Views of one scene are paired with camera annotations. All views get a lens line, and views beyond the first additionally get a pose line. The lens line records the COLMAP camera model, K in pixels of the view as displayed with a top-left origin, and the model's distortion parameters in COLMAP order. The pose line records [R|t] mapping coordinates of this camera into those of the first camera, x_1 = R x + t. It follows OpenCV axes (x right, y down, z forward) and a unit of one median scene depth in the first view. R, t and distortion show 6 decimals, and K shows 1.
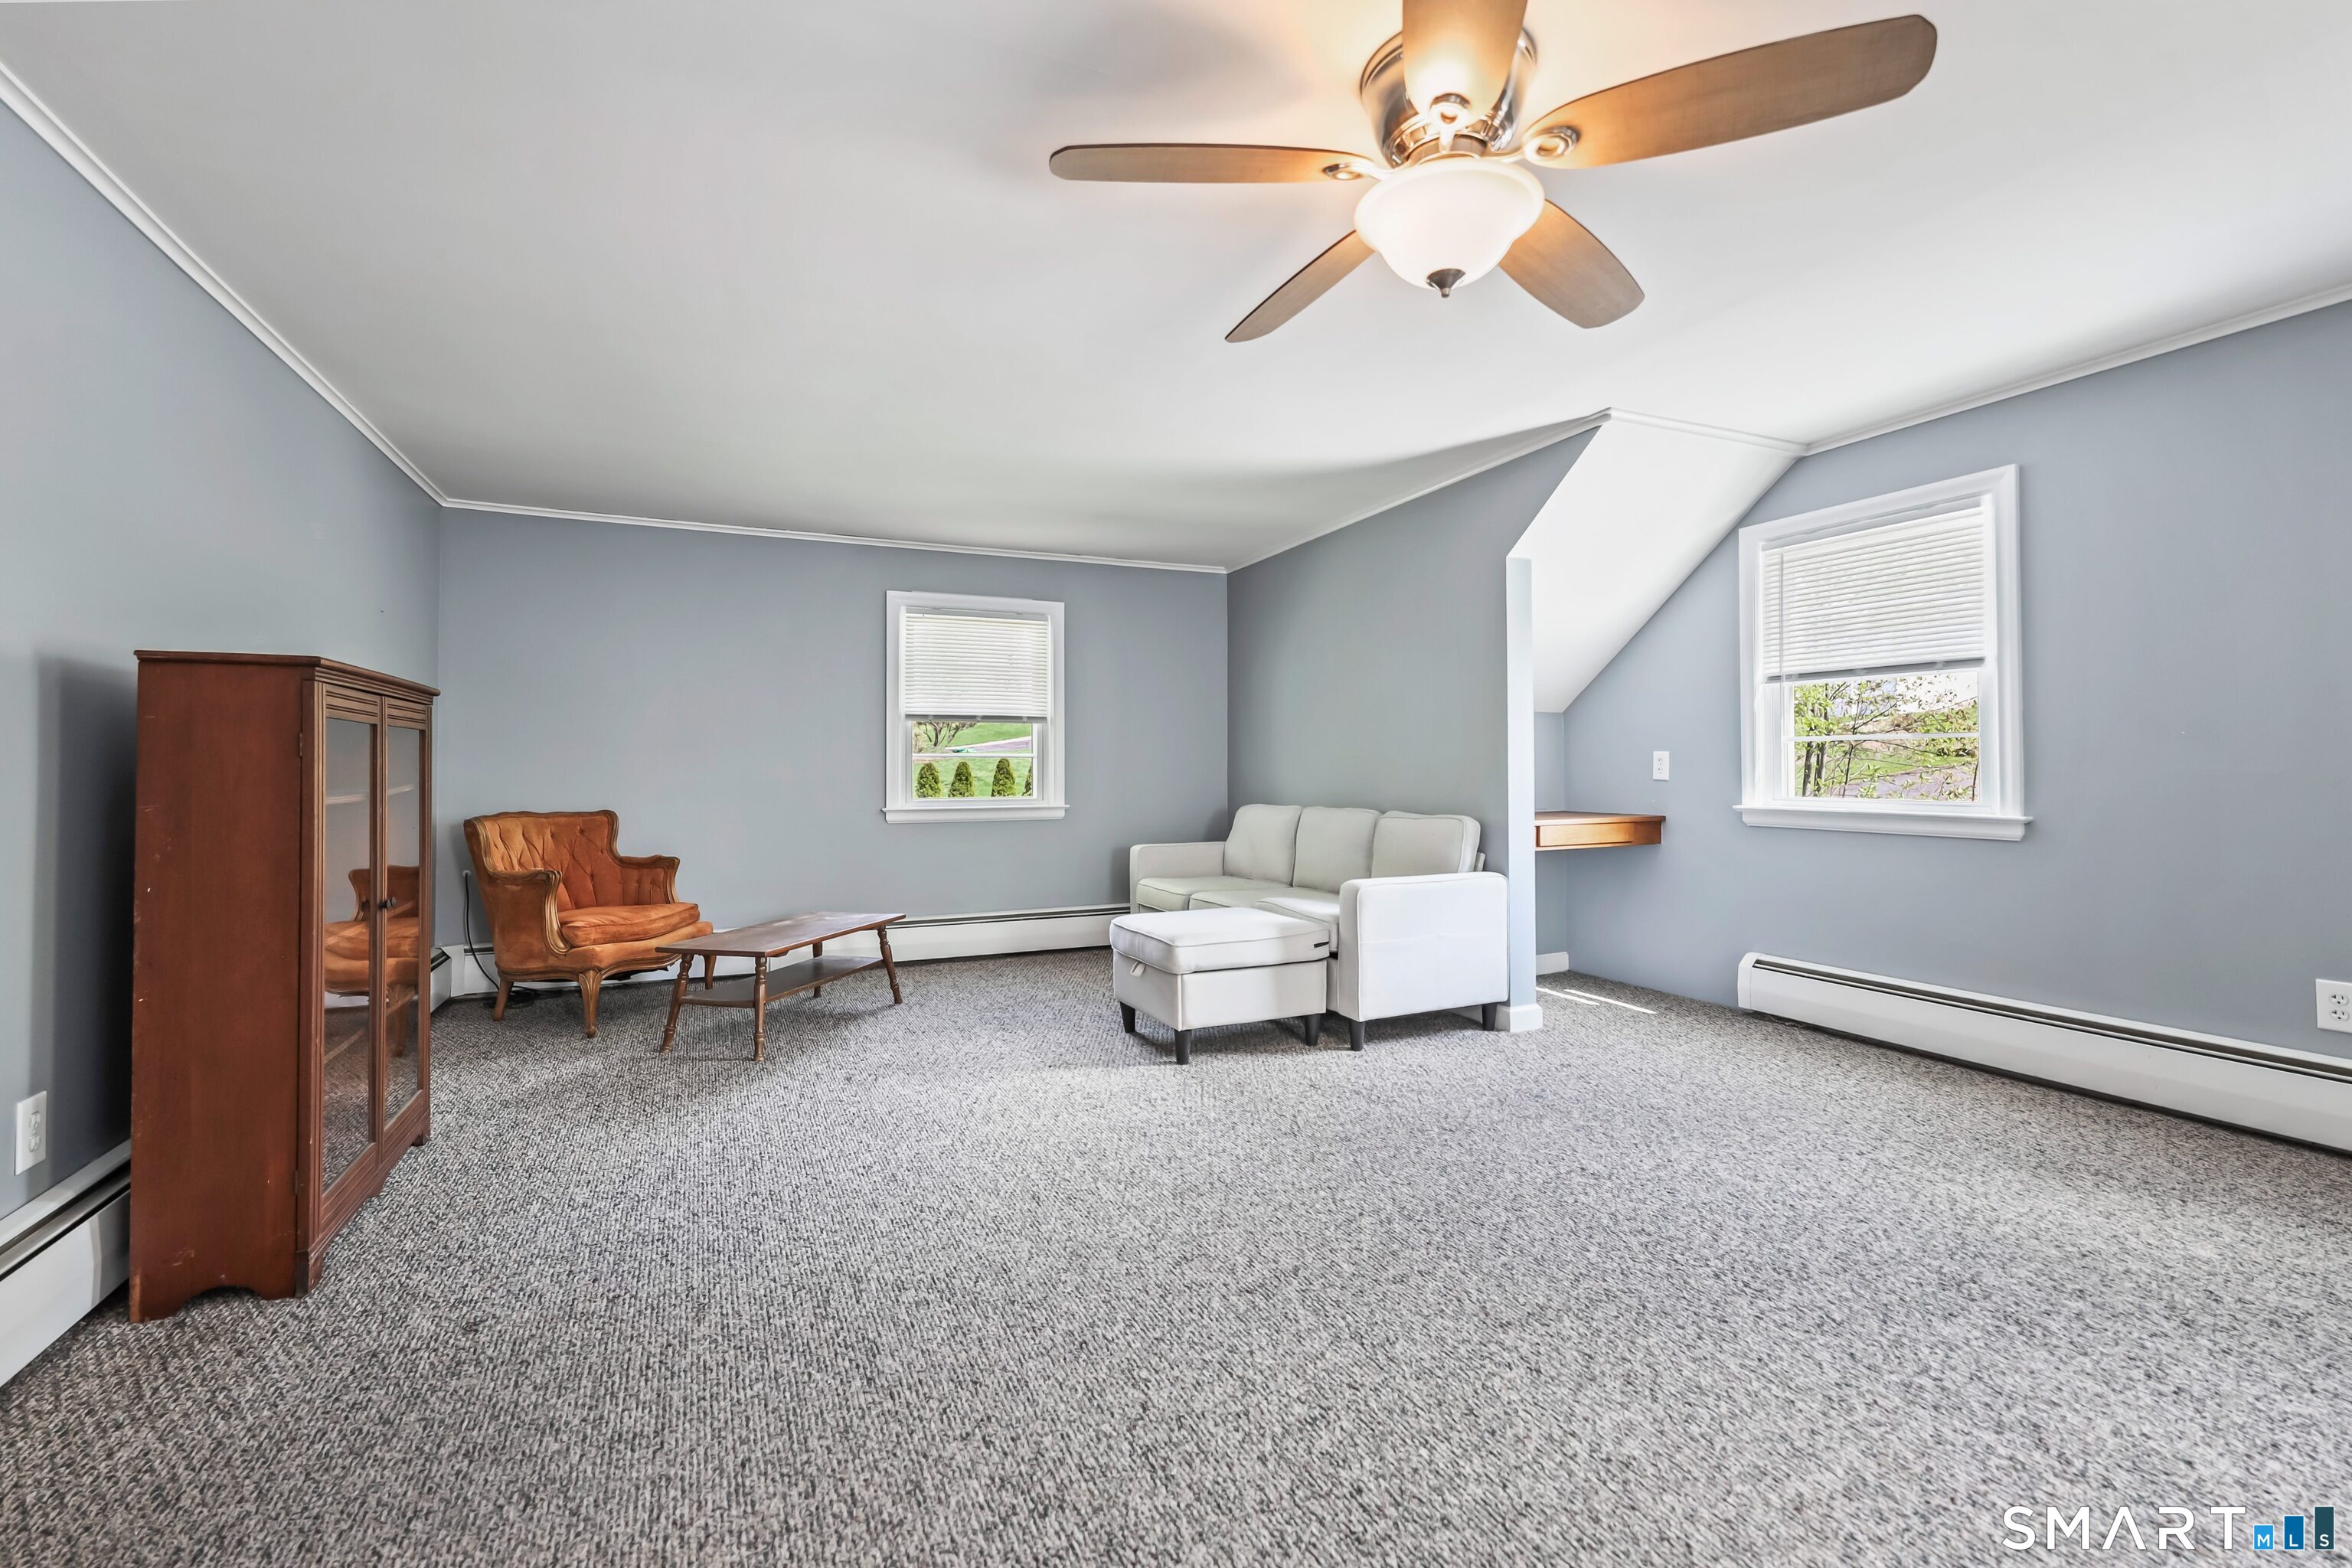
lens RADIAL K [[1011.7, 0, 1178.0], [0, 1011.7, 754.7], [0, 0, 1]] dist [0.003924, 0.000310]
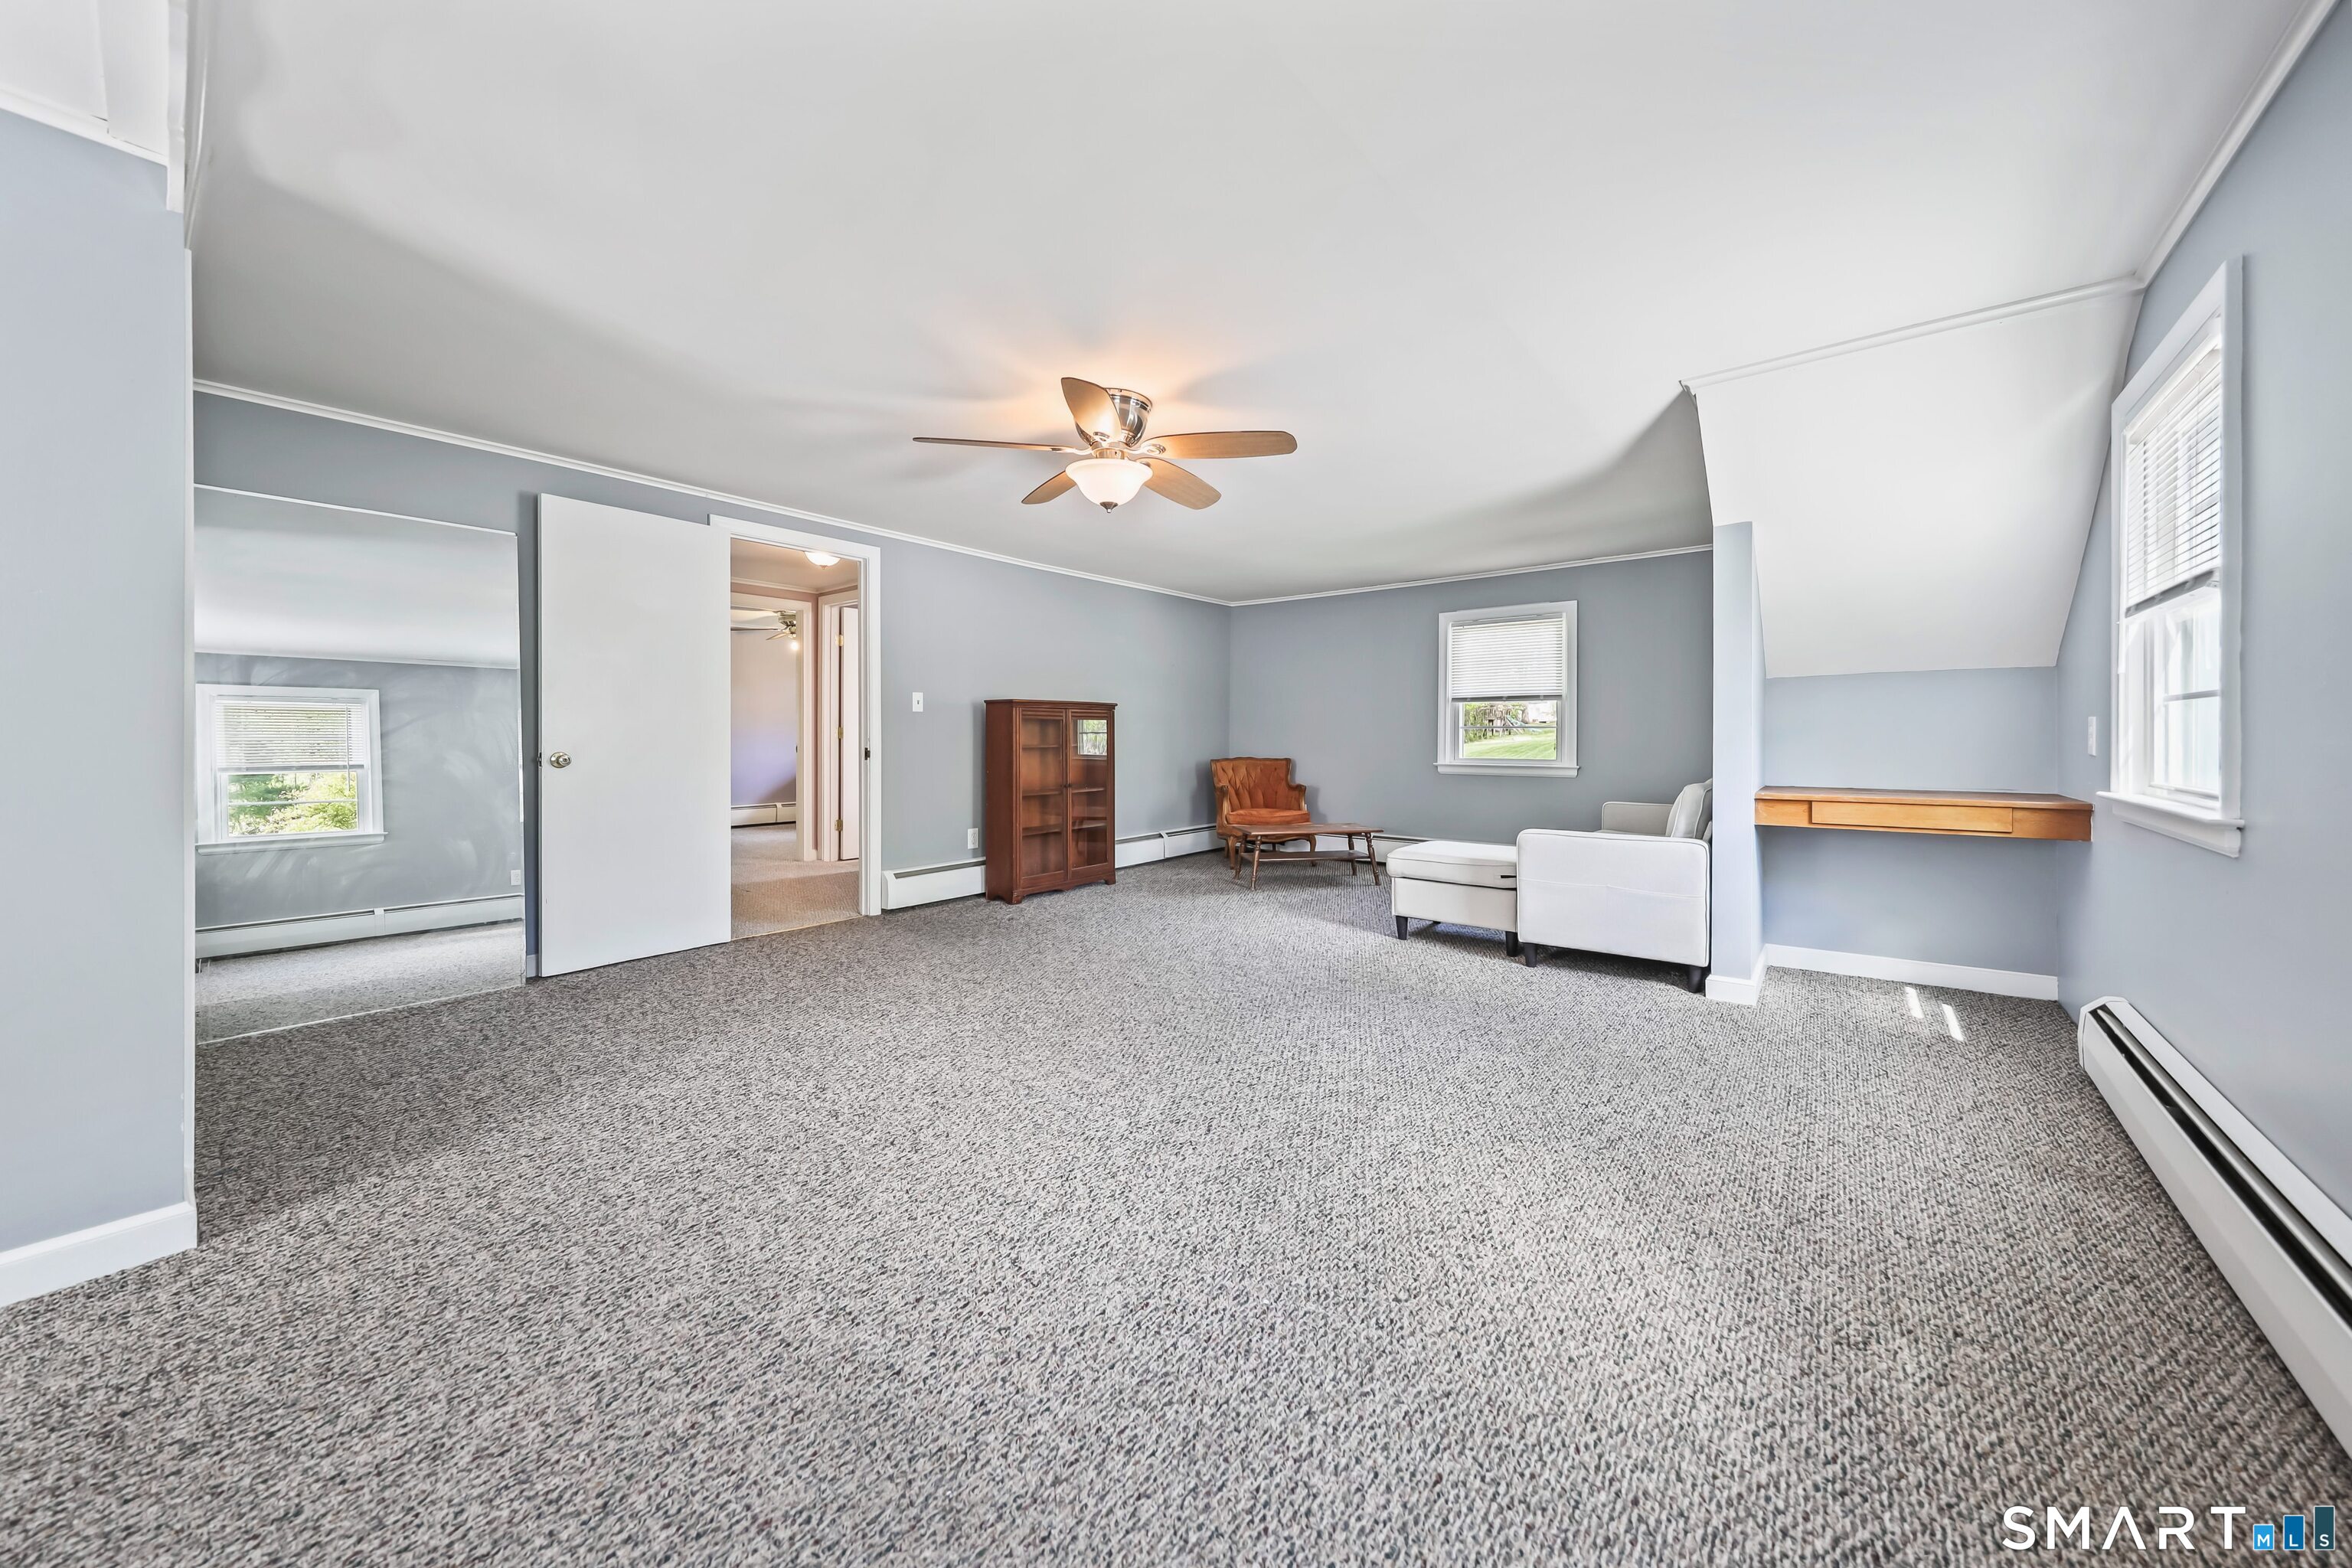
lens RADIAL K [[837.7, 0, 1161.3], [0, 837.7, 755.4], [0, 0, 1]] dist [-0.000722, -0.000057]
pose [[0.437062, 0.023365, -0.899128, 0.916996], [0.011747, 0.999429, 0.031681, -0.002463], [0.899355, -0.024408, 0.436538, 0.162206]]
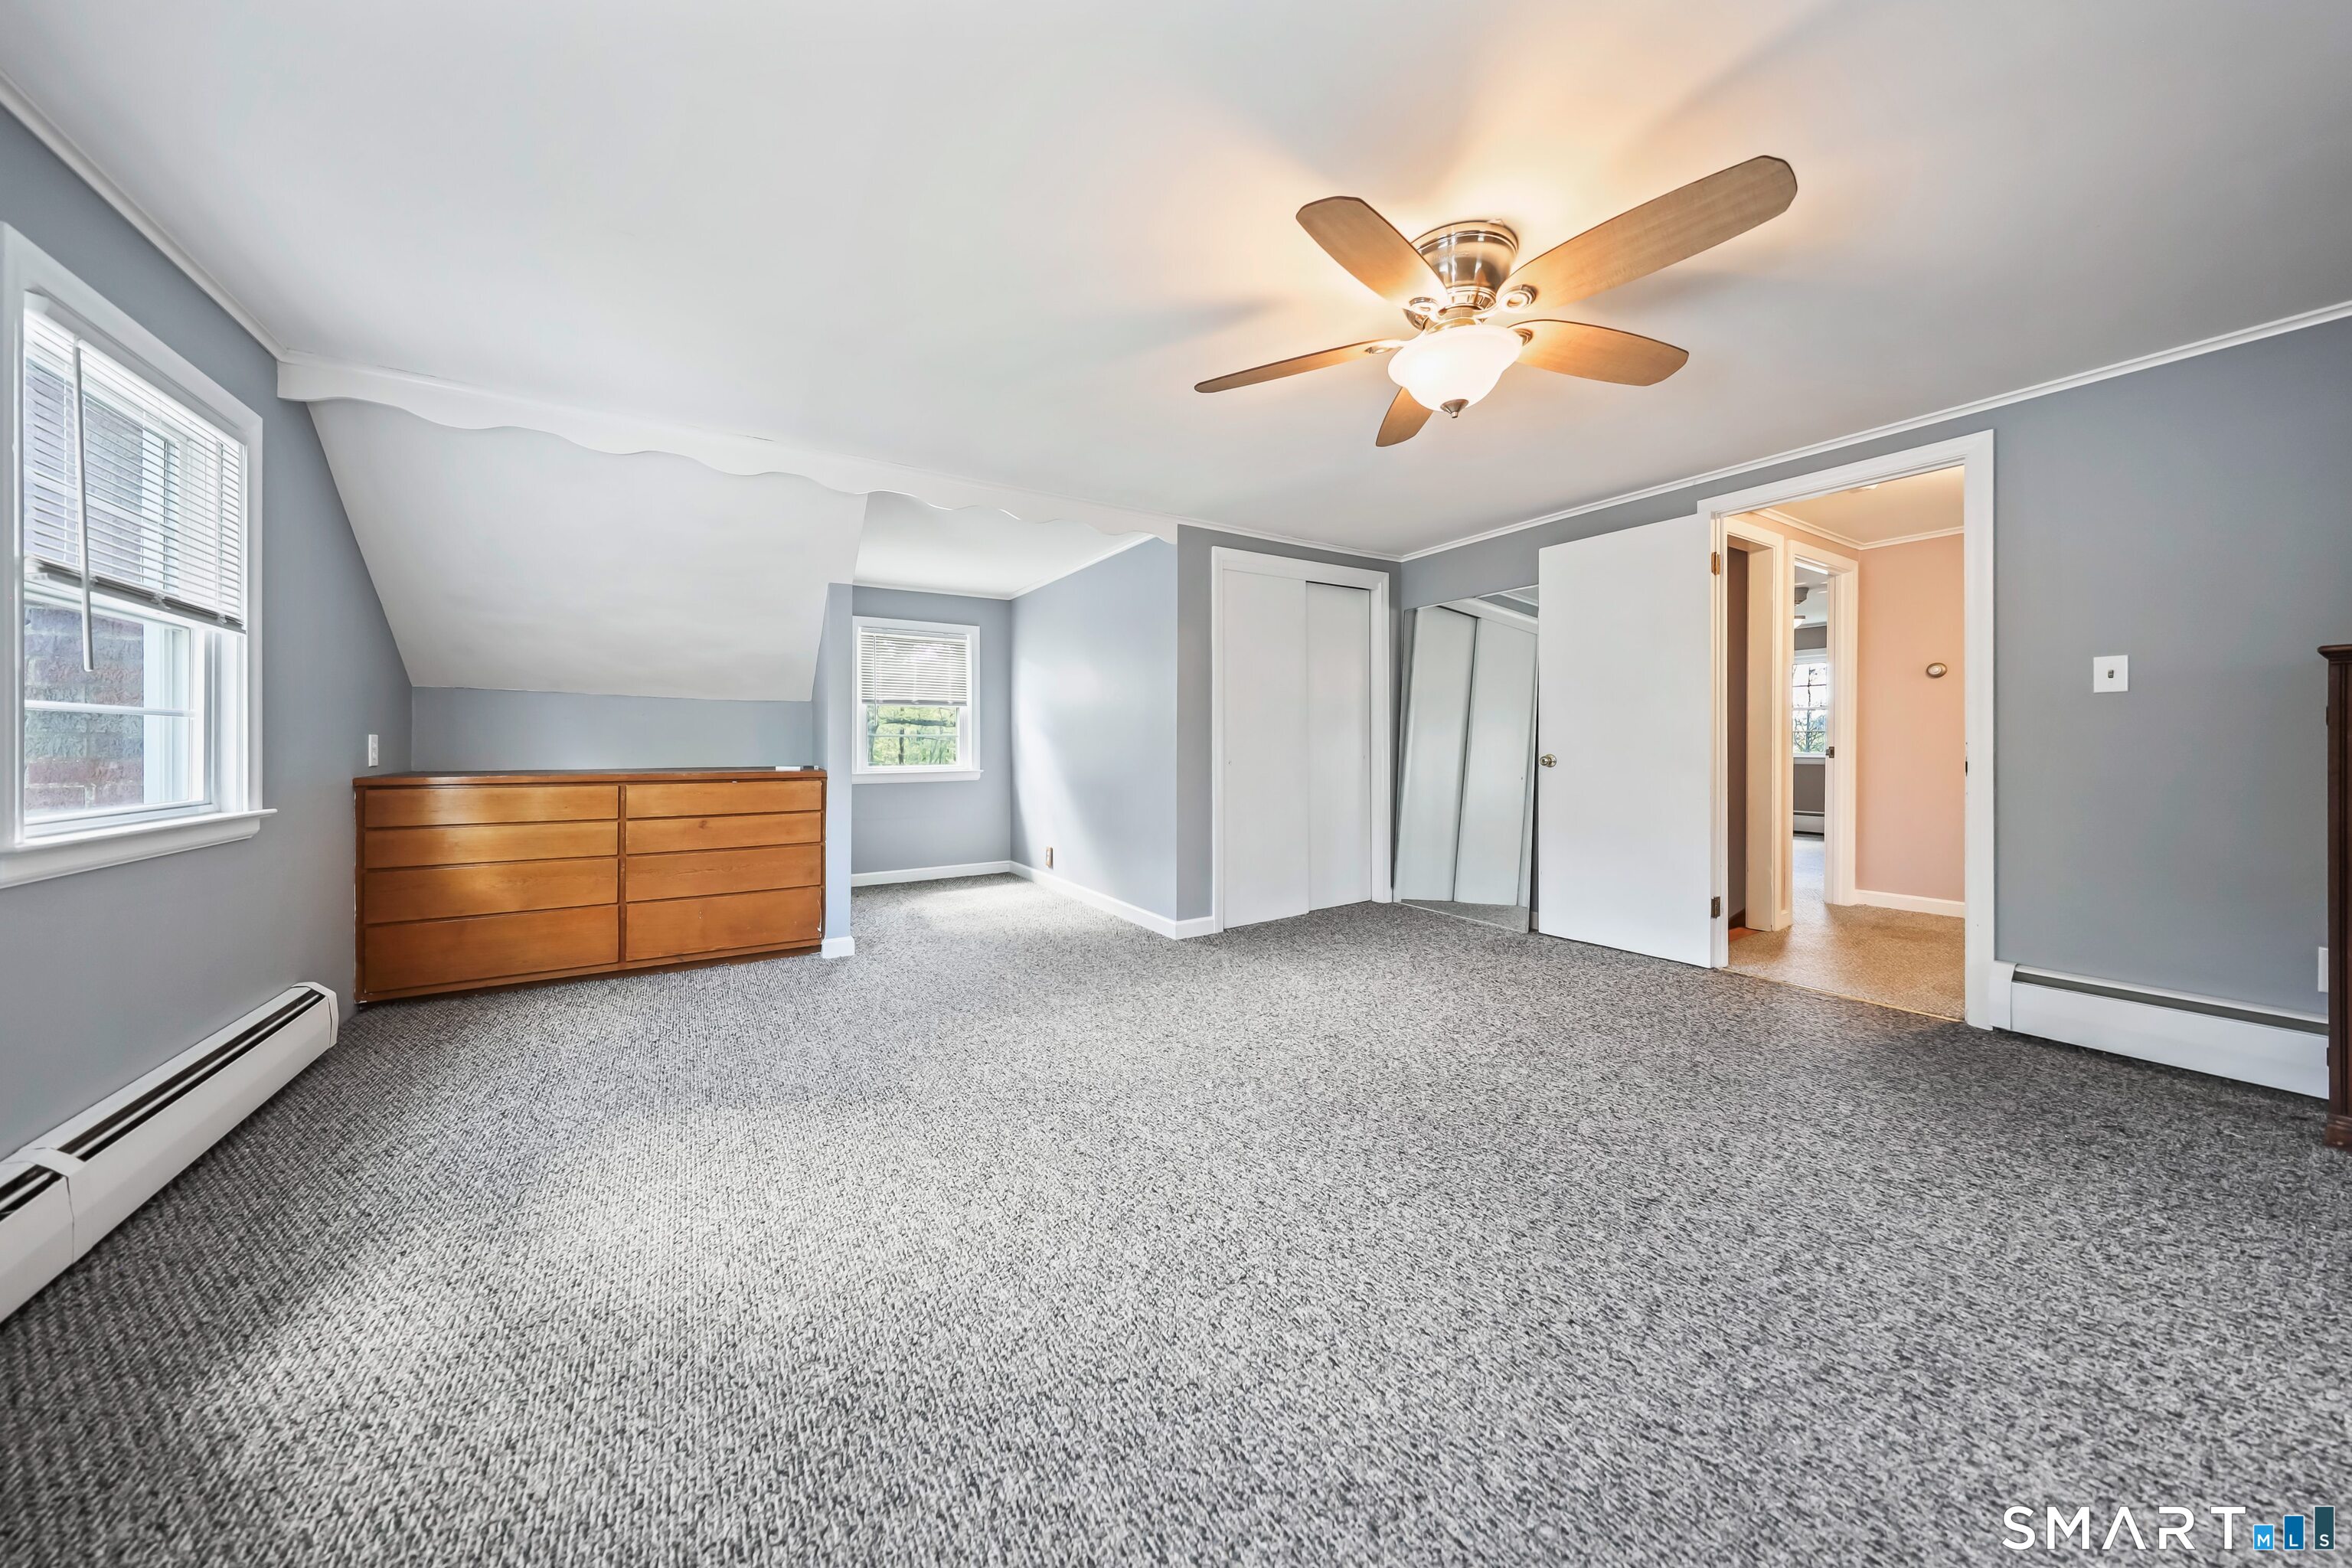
lens RADIAL K [[755.9, 0, 1170.4], [0, 755.9, 741.4], [0, 0, 1]] dist [-0.000217, -0.000131]
pose [[-0.991917, 0.008601, -0.126600, 0.394288], [0.010643, 0.999824, -0.015461, 0.010218], [0.126445, -0.016683, -0.991833, 0.989384]]
